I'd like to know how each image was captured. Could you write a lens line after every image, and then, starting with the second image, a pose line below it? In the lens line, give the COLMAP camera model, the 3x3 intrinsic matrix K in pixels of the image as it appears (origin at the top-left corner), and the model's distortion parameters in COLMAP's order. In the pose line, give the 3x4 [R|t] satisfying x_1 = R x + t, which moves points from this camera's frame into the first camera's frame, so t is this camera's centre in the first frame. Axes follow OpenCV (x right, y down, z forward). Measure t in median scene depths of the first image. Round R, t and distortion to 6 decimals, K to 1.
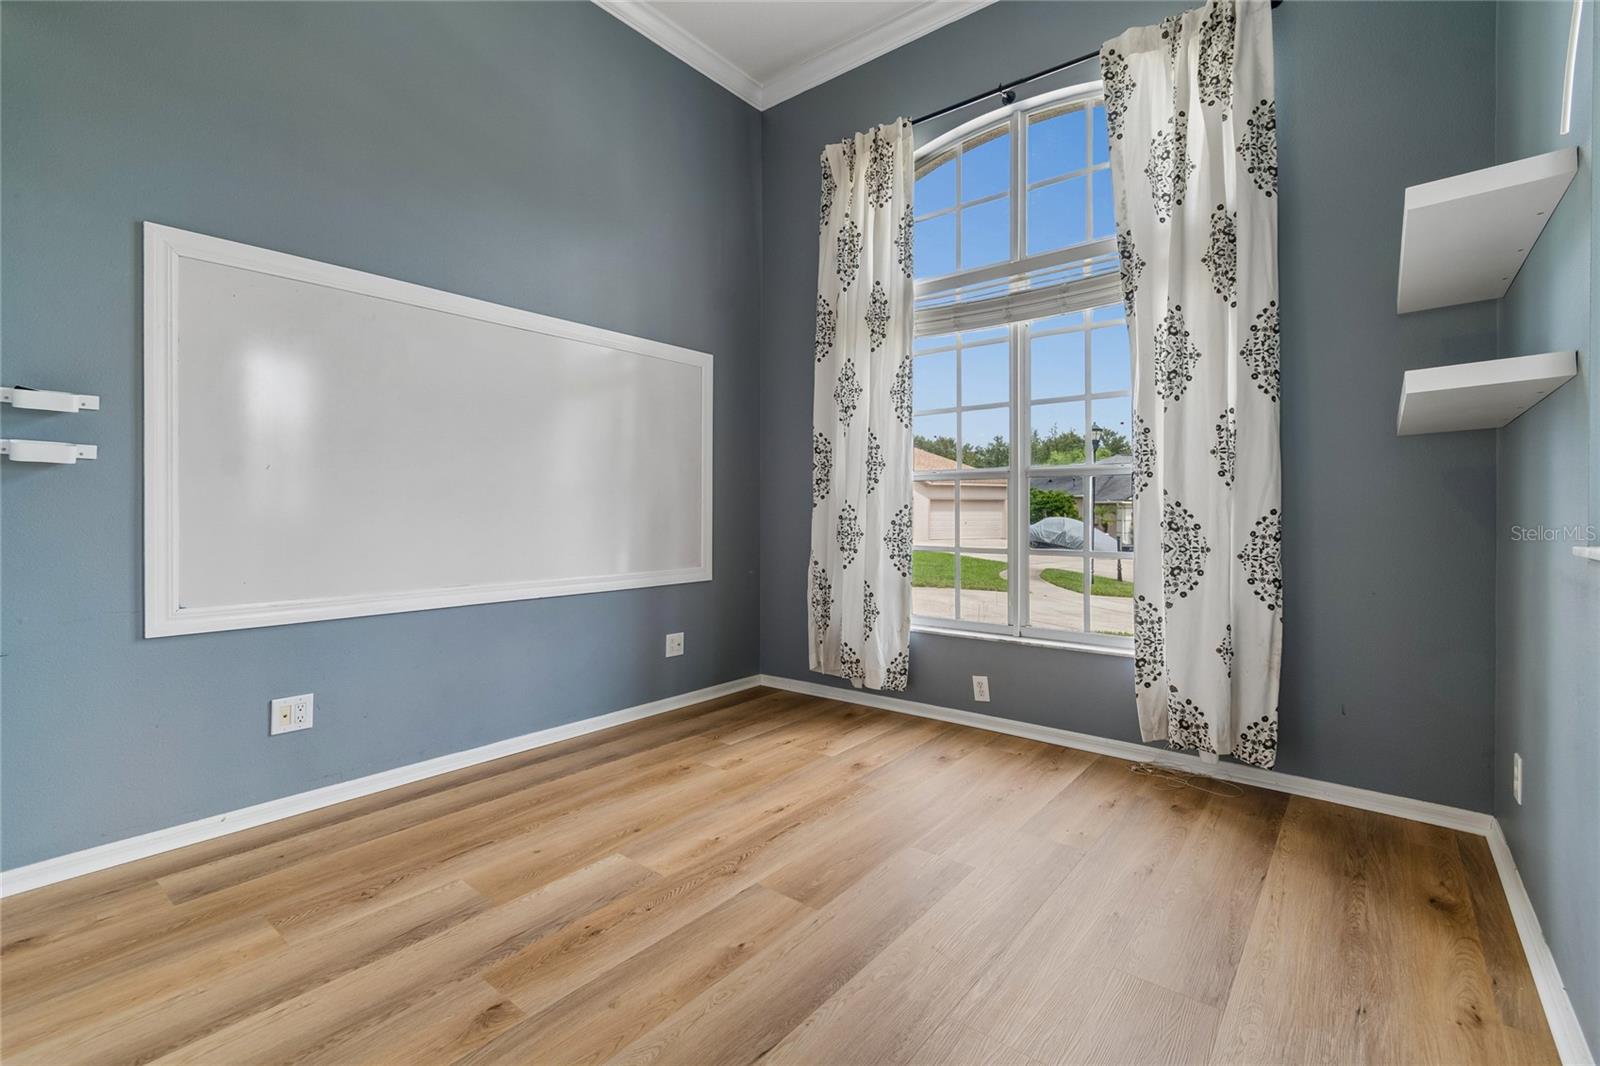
lens RADIAL K [[717.9, 0, 797.6], [0, 717.9, 520.4], [0, 0, 1]] dist [0.001918, -0.000140]
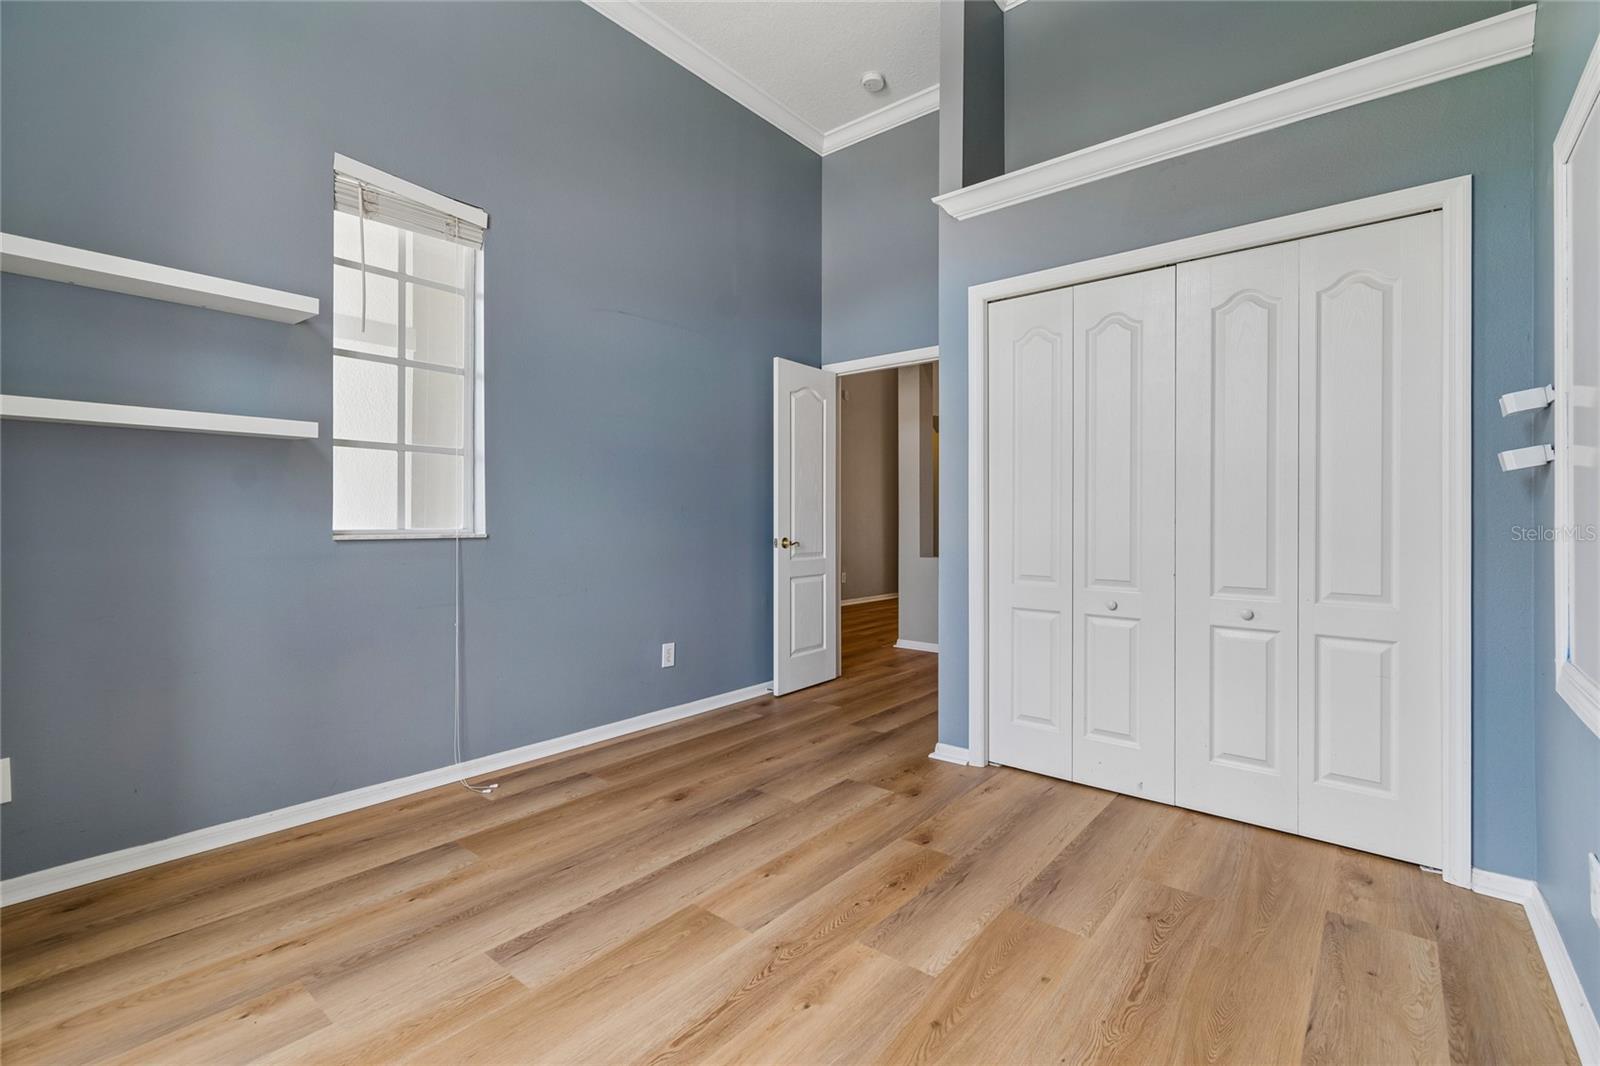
lens RADIAL K [[717.9, 0, 797.6], [0, 717.9, 520.4], [0, 0, 1]] dist [0.001918, -0.000140]
pose [[-0.999784, -0.003875, 0.020435, -0.137784], [-0.003643, 0.999929, 0.011376, -0.021540], [-0.020477, 0.011299, -0.999726, 1.987813]]
